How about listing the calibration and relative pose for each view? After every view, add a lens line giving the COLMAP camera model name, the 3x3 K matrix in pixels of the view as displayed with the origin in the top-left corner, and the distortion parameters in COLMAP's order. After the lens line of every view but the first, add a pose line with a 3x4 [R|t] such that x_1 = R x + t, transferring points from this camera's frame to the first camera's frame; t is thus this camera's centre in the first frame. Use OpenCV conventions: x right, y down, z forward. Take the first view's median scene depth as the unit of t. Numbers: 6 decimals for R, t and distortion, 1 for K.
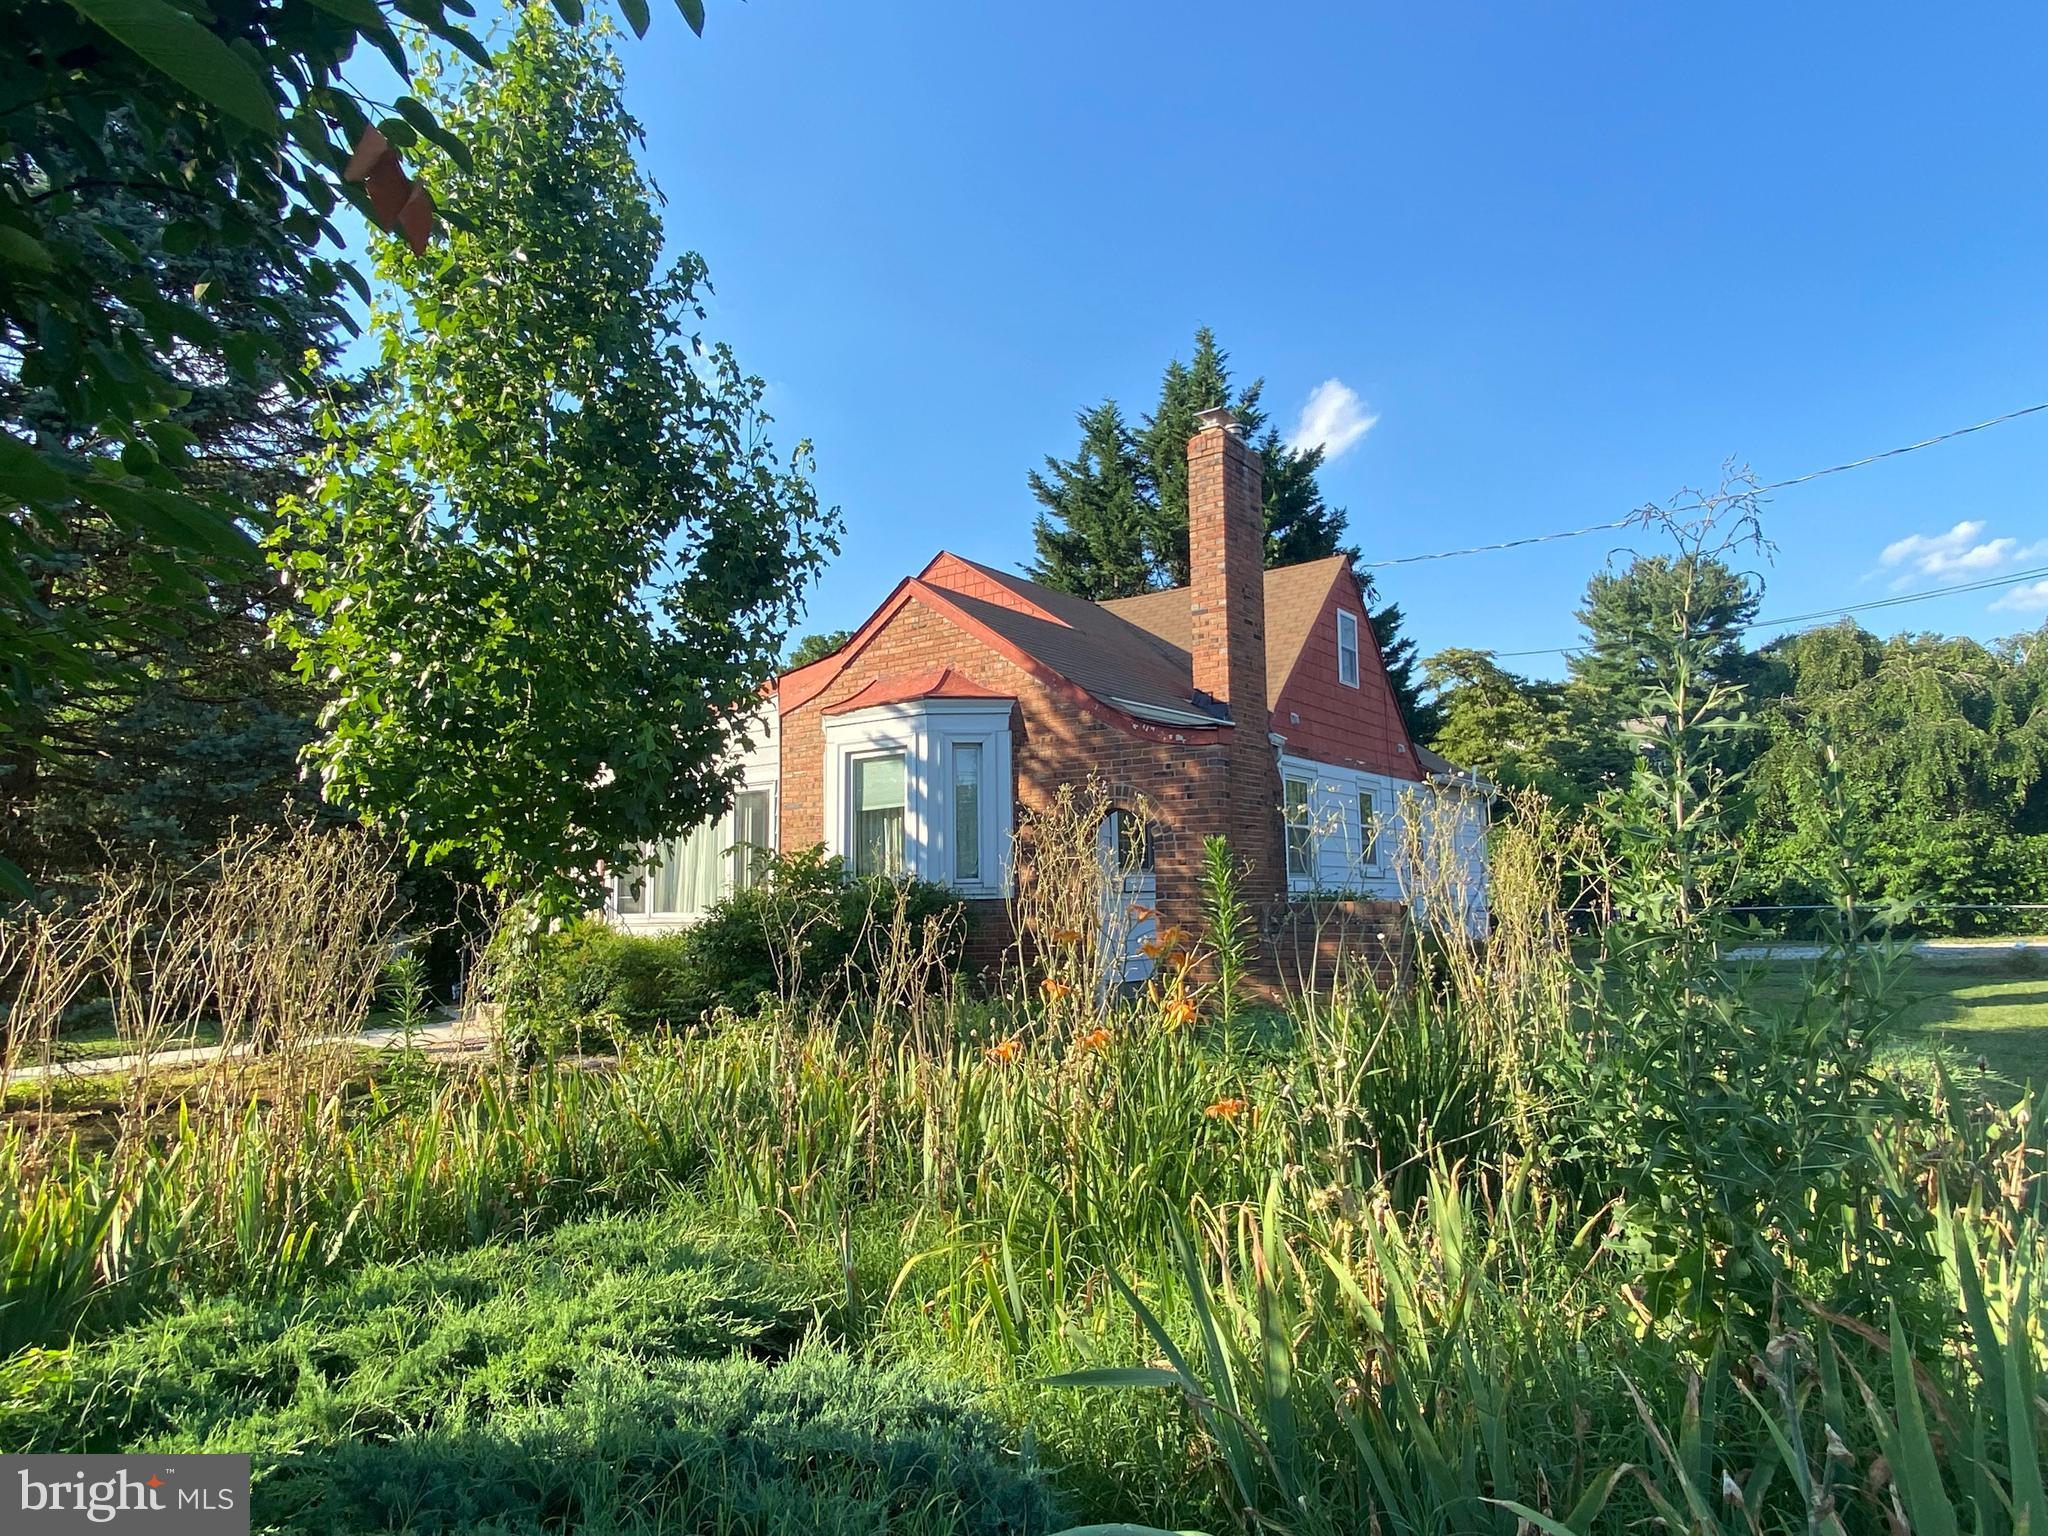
lens RADIAL K [[1196.0, 0, 1026.9], [0, 1196.0, 771.7], [0, 0, 1]] dist [0.005330, 0.000191]
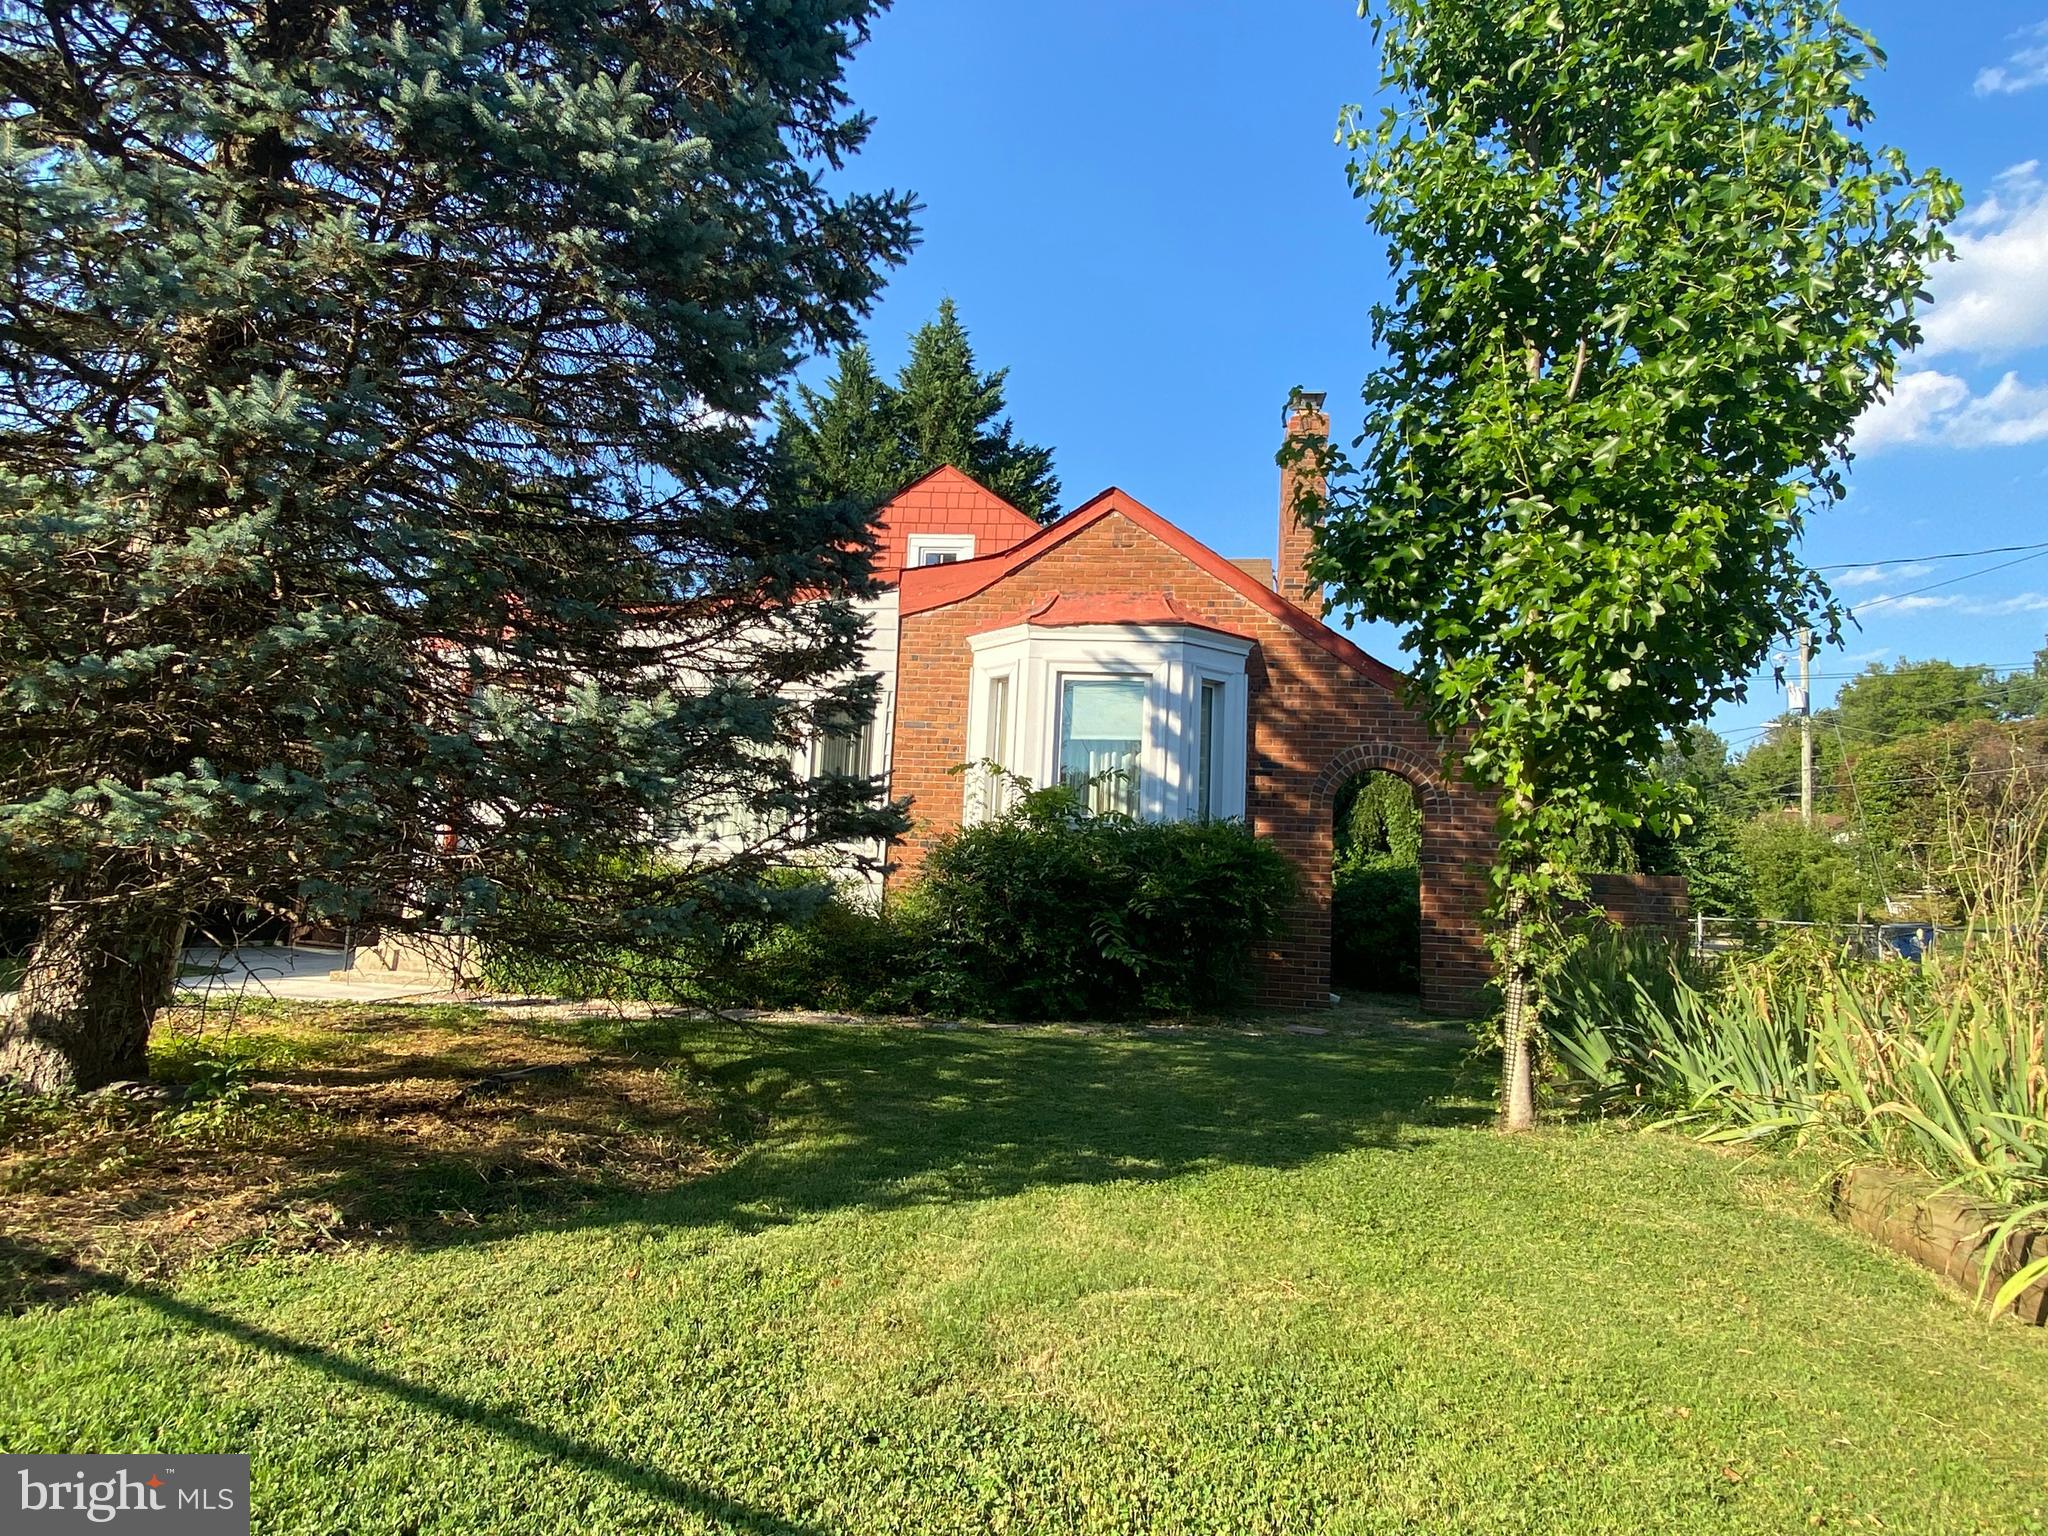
lens RADIAL K [[1196.0, 0, 1025.4], [0, 1196.0, 766.5], [0, 0, 1]] dist [0.005330, 0.000191]
pose [[0.838124, 0.109412, 0.534395, -0.653565], [-0.106563, 0.993643, -0.036309, 0.089932], [-0.534970, -0.026515, 0.844455, 0.298414]]
